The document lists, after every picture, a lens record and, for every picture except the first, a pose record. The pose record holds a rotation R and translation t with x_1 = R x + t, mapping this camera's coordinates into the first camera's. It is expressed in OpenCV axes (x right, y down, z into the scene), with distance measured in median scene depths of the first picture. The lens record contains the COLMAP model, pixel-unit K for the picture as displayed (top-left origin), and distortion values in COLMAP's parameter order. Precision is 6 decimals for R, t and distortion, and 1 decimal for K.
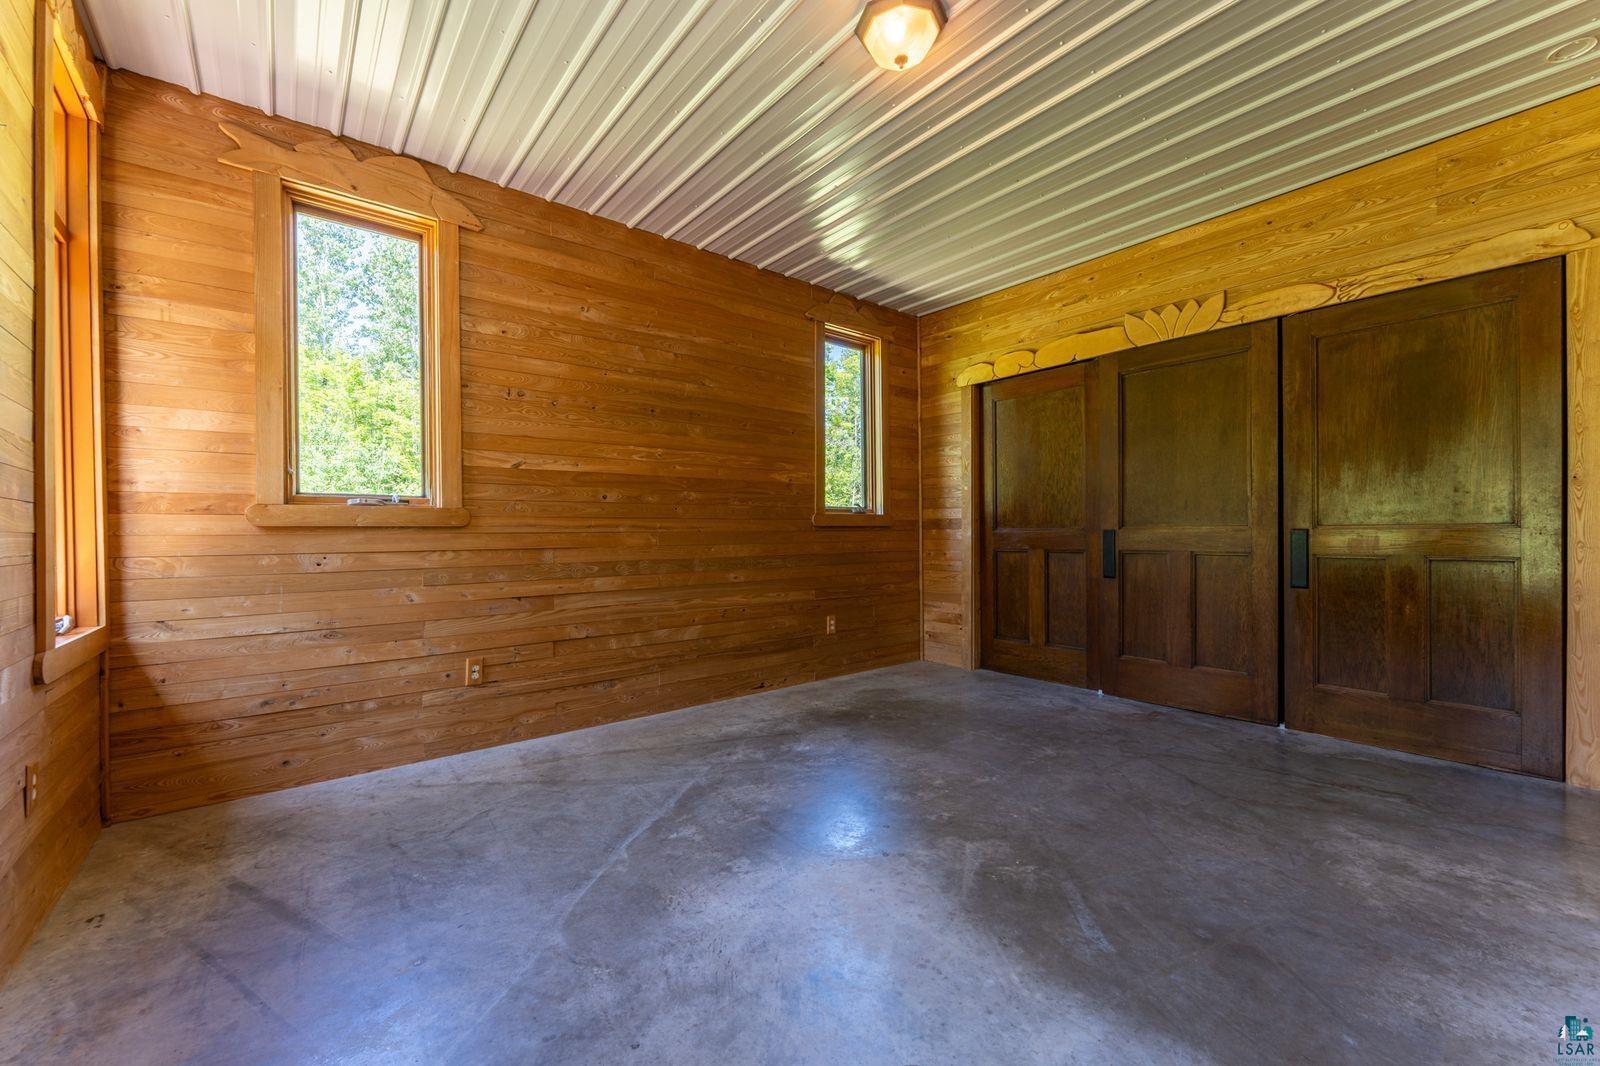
lens RADIAL K [[625.6, 0, 805.4], [0, 625.6, 537.7], [0, 0, 1]] dist [-0.000193, -0.000033]
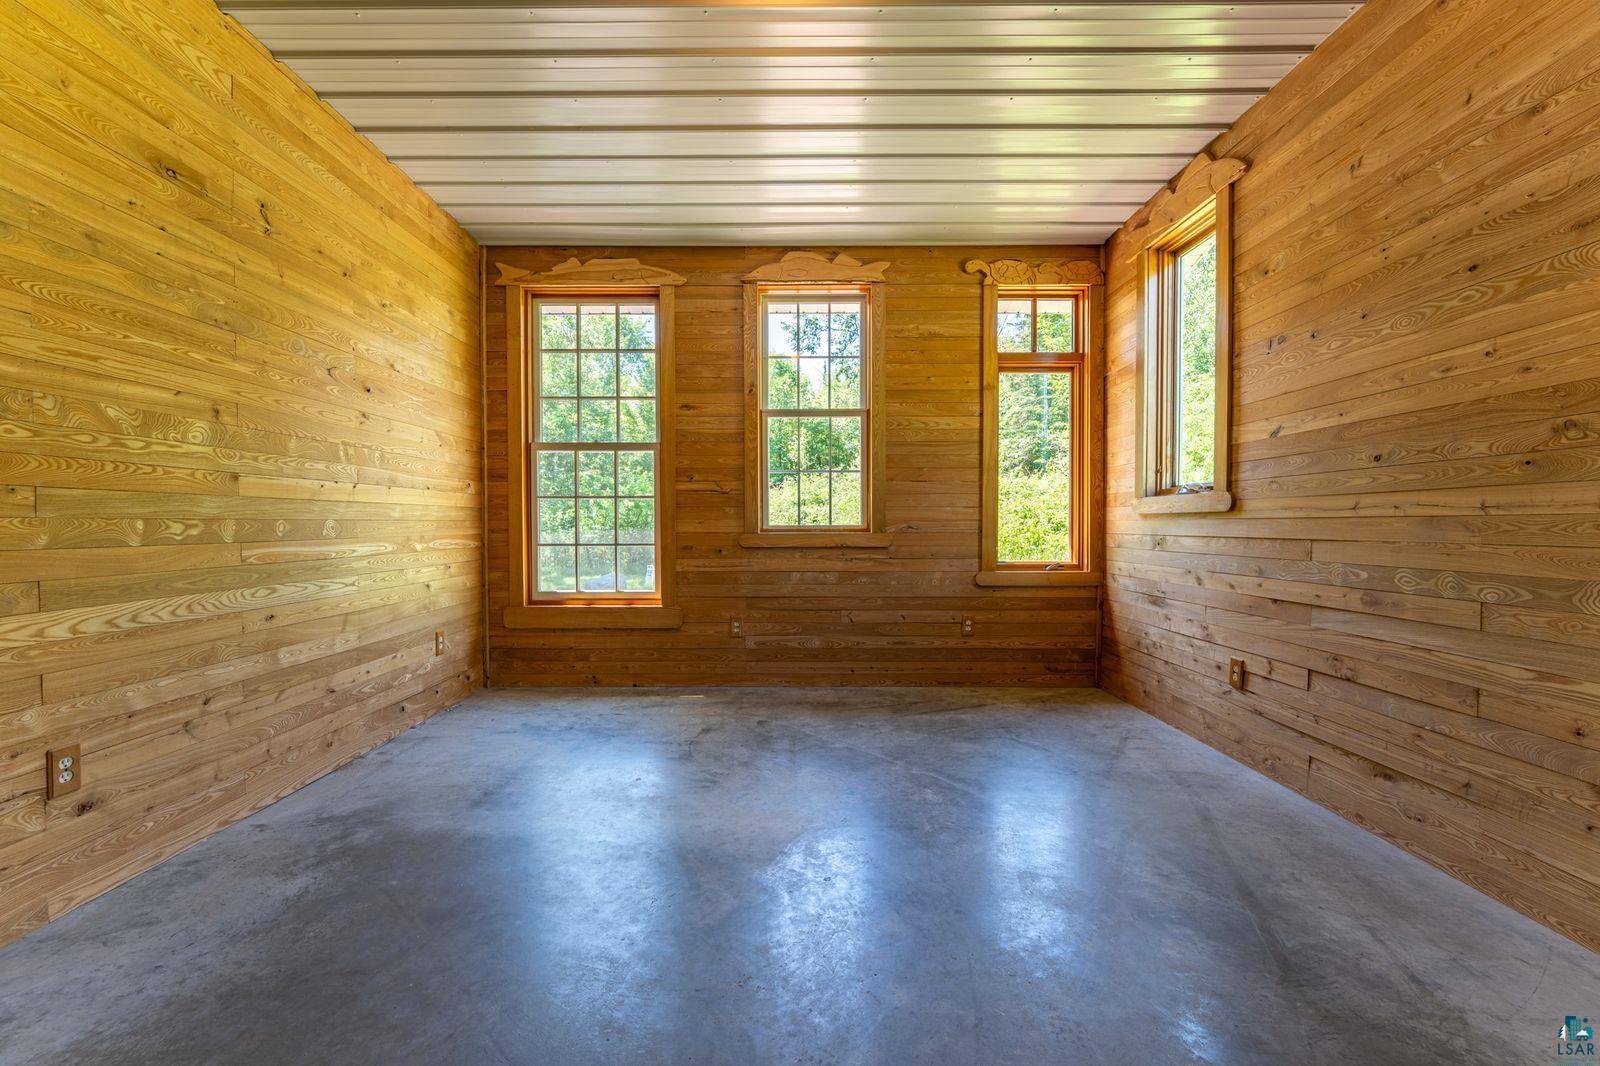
lens RADIAL K [[666.3, 0, 800.0], [0, 666.3, 533.0], [0, 0, 1]] dist [-0.000804, 0.000008]
pose [[-0.642689, 0.019562, -0.765878, 0.631183], [0.002234, 0.999718, 0.023660, -0.010919], [0.766124, 0.013495, -0.642551, 1.185431]]
